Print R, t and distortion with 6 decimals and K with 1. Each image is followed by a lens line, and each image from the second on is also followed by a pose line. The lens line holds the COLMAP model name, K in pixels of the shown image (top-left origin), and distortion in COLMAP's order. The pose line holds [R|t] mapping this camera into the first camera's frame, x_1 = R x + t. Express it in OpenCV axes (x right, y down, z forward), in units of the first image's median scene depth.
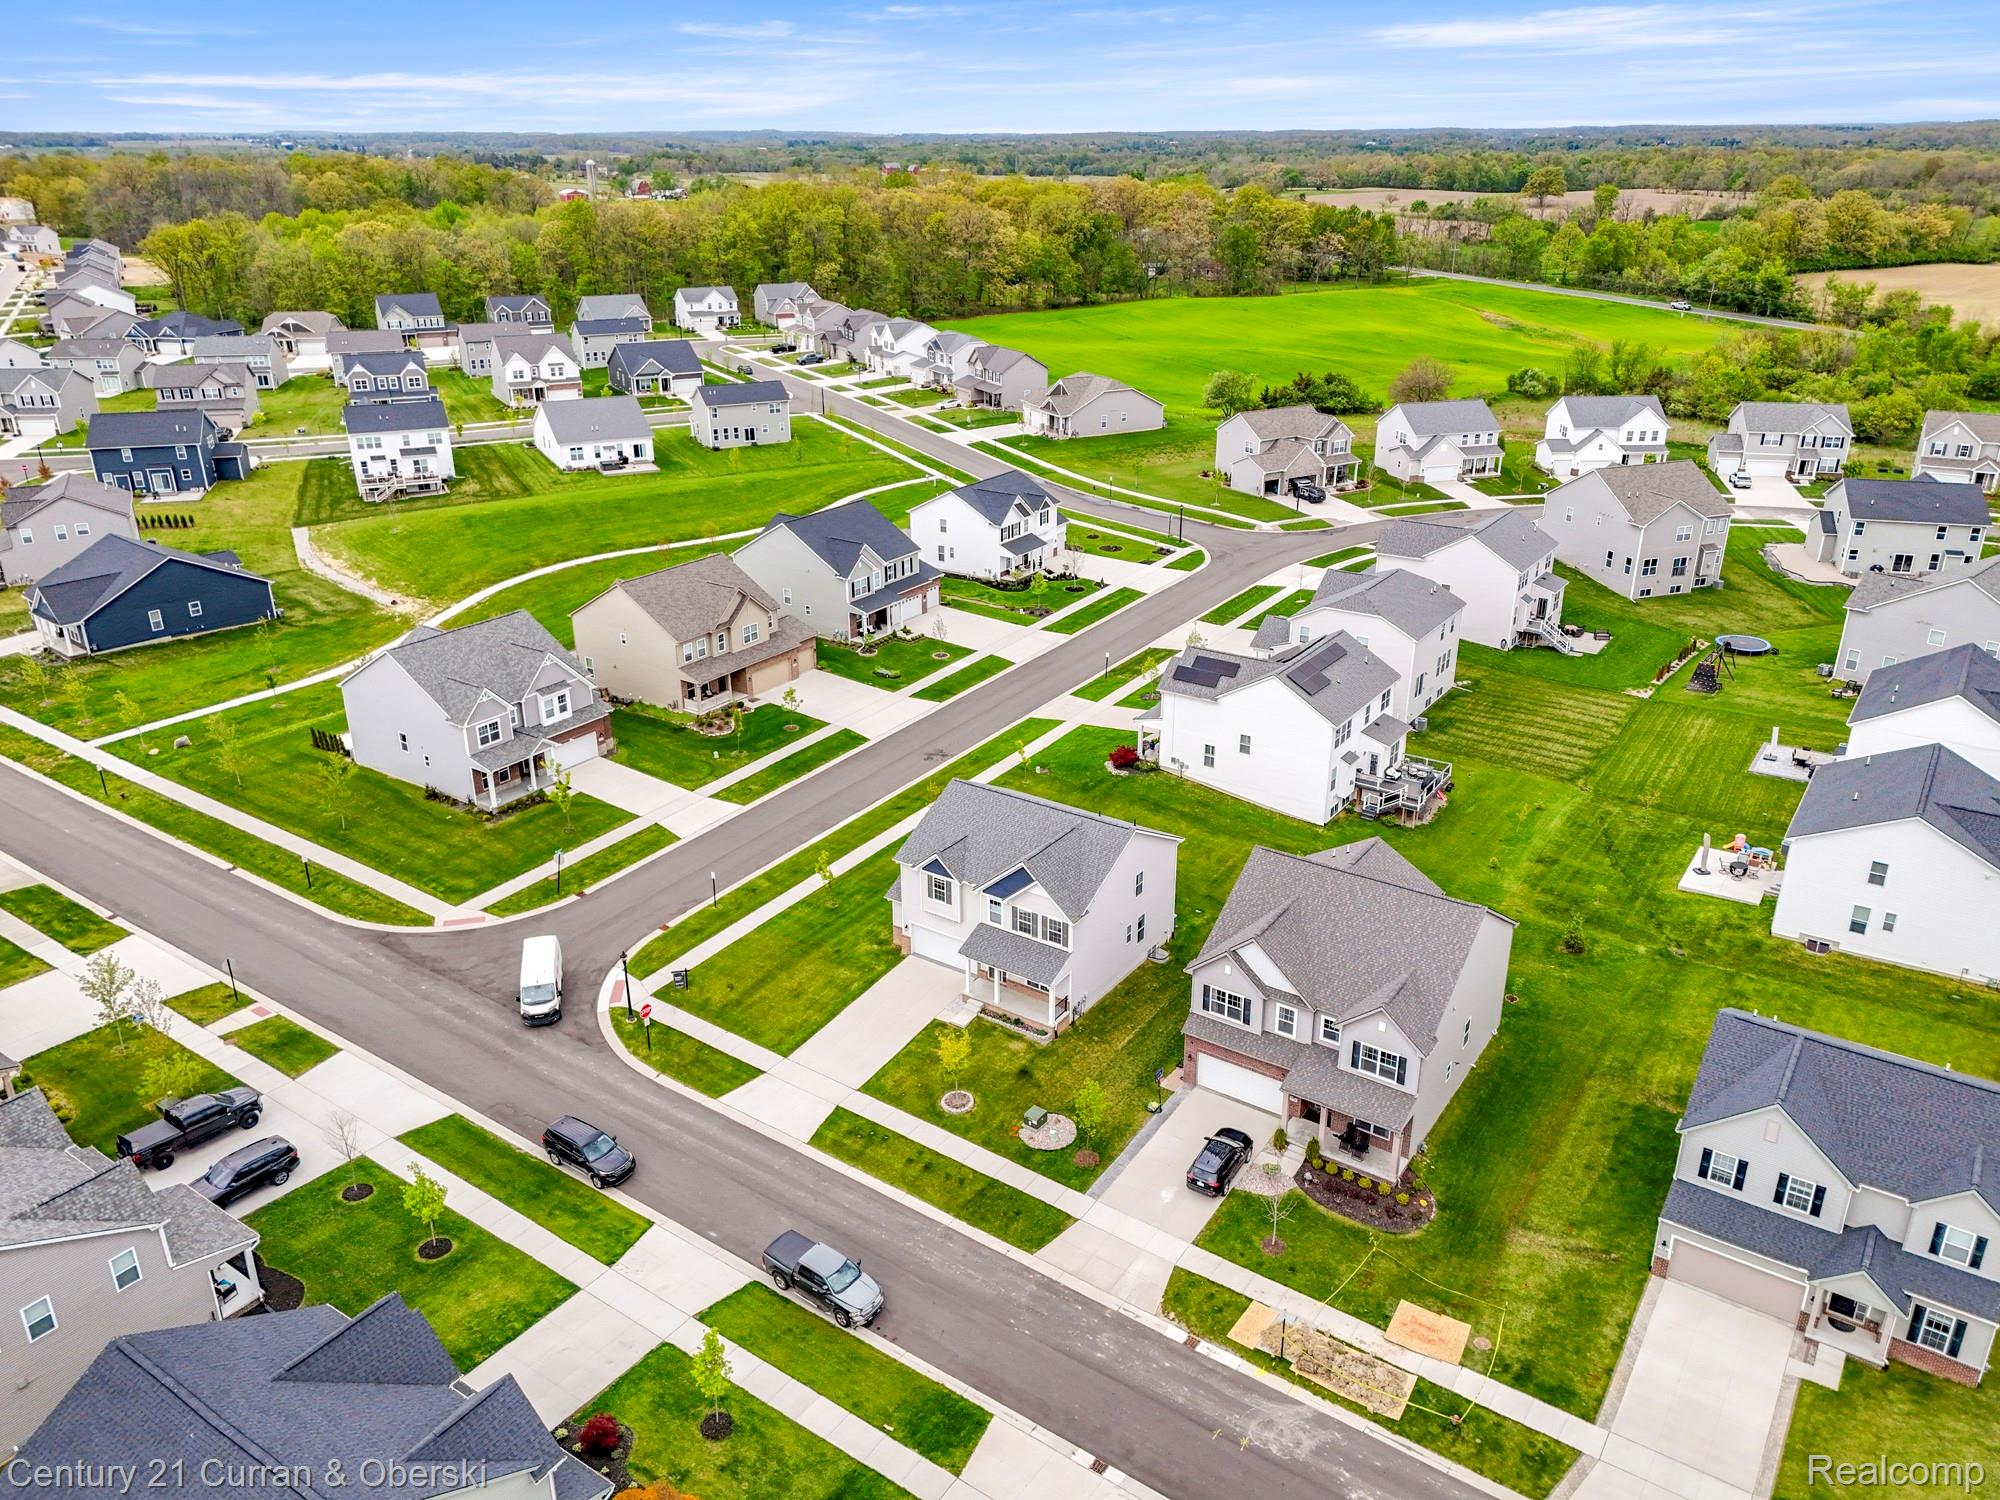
lens RADIAL K [[1457.1, 0, 990.1], [0, 1457.1, 751.4], [0, 0, 1]] dist [0.076301, -0.065164]
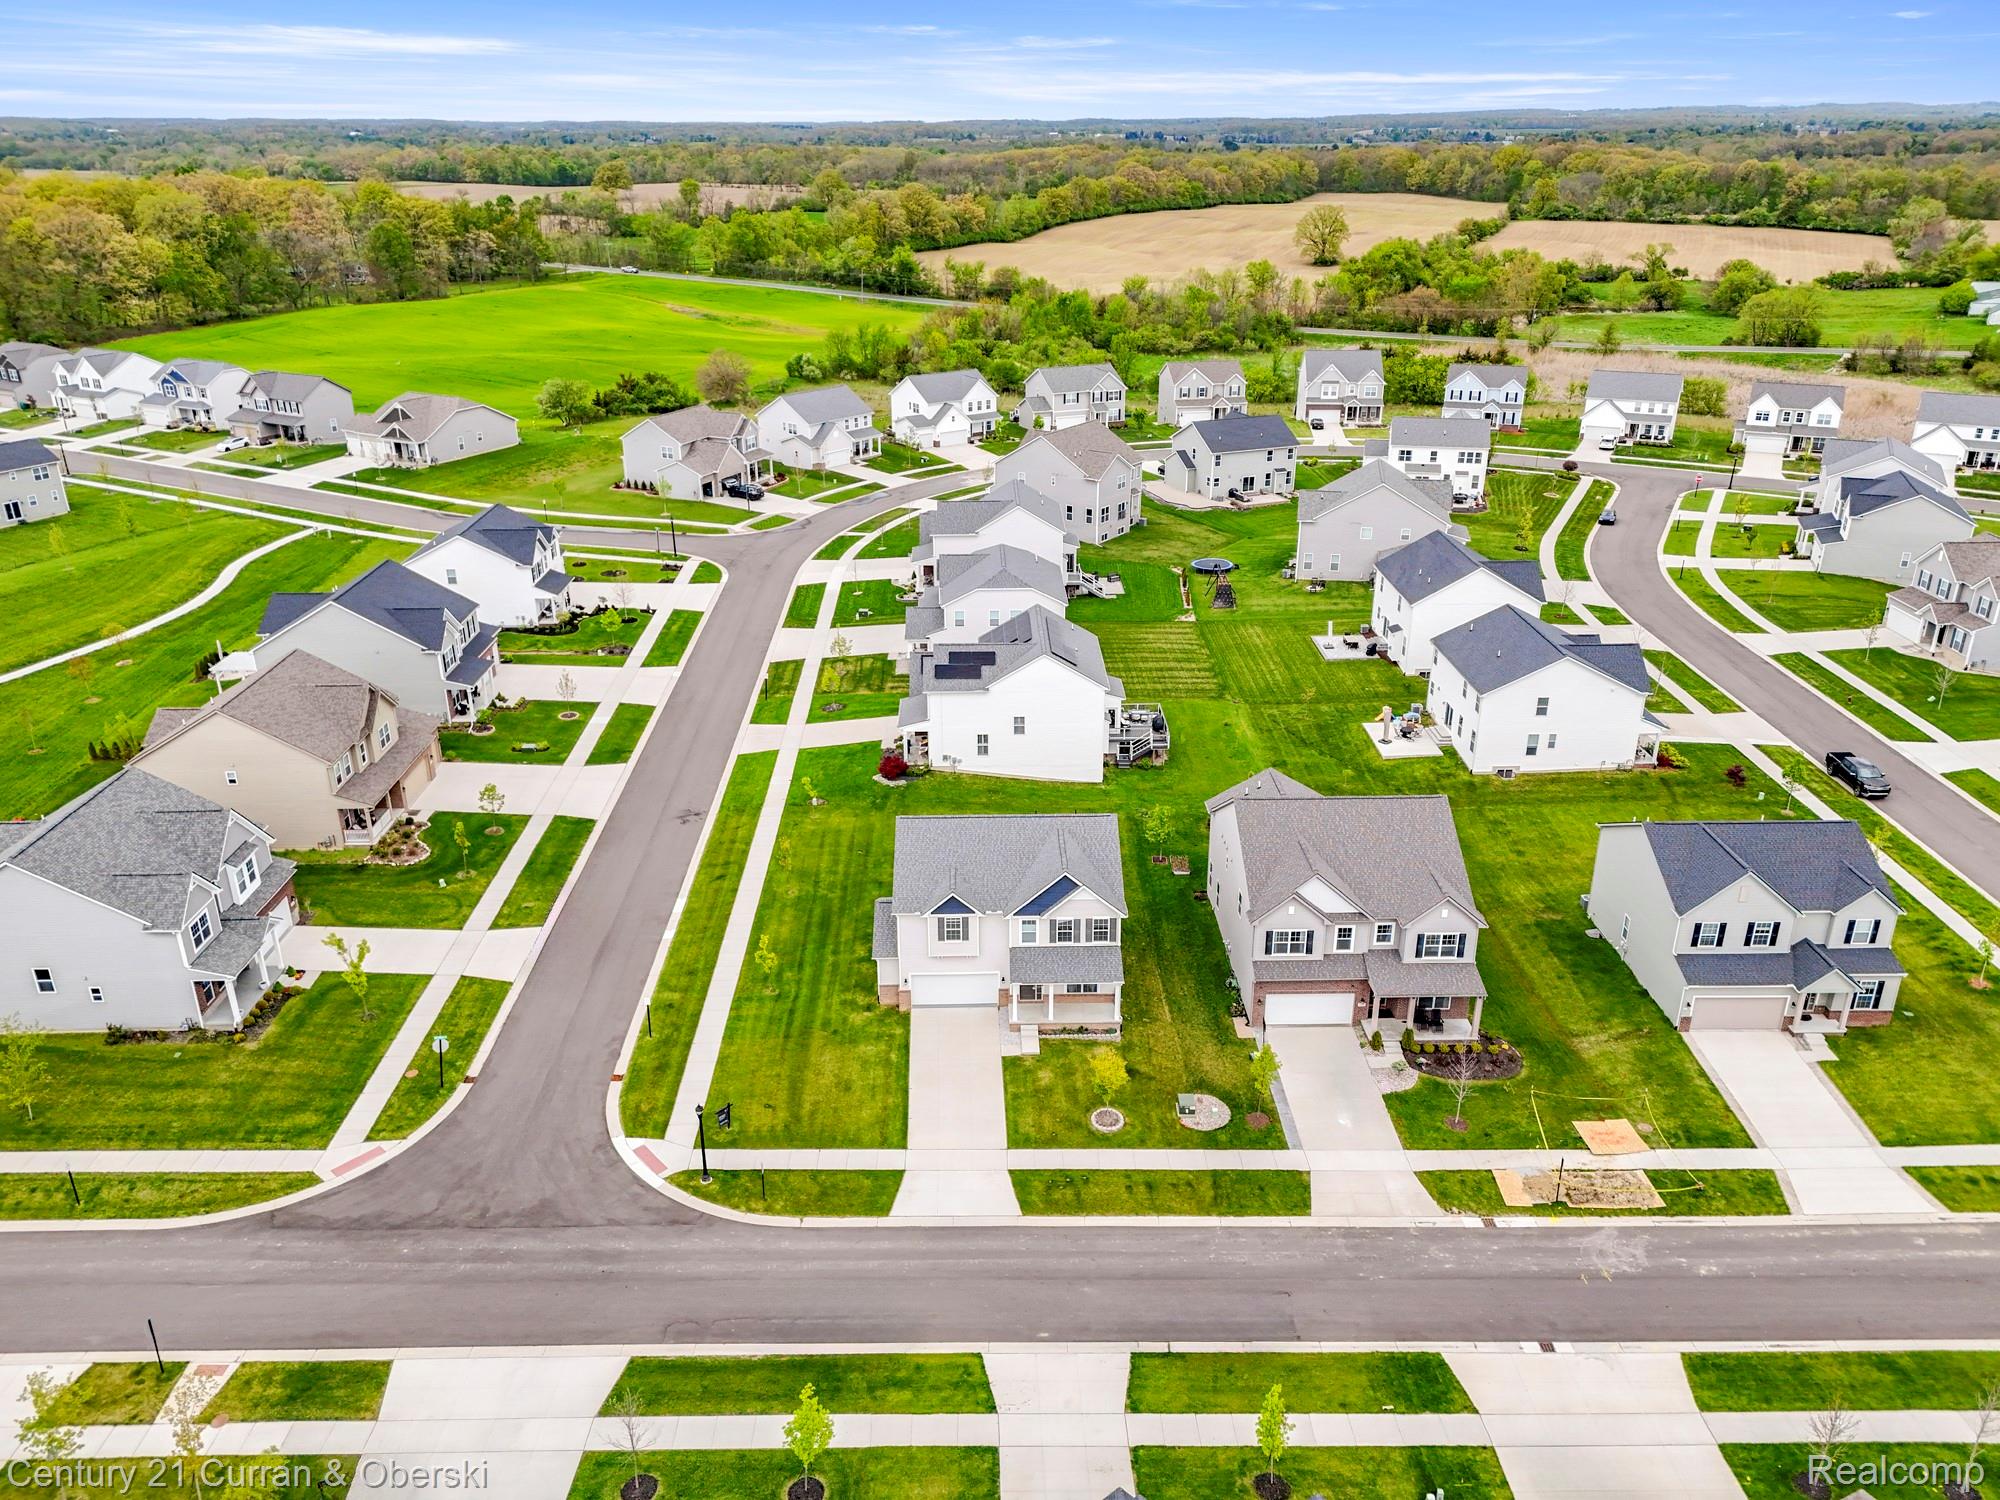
lens RADIAL K [[1457.1, 0, 995.8], [0, 1457.1, 753.2], [0, 0, 1]] dist [0.076301, -0.065164]
pose [[0.813403, -0.228348, 0.535008, -0.383538], [0.225549, 0.971585, 0.071769, -0.061453], [-0.536194, 0.062294, 0.841793, 0.132246]]
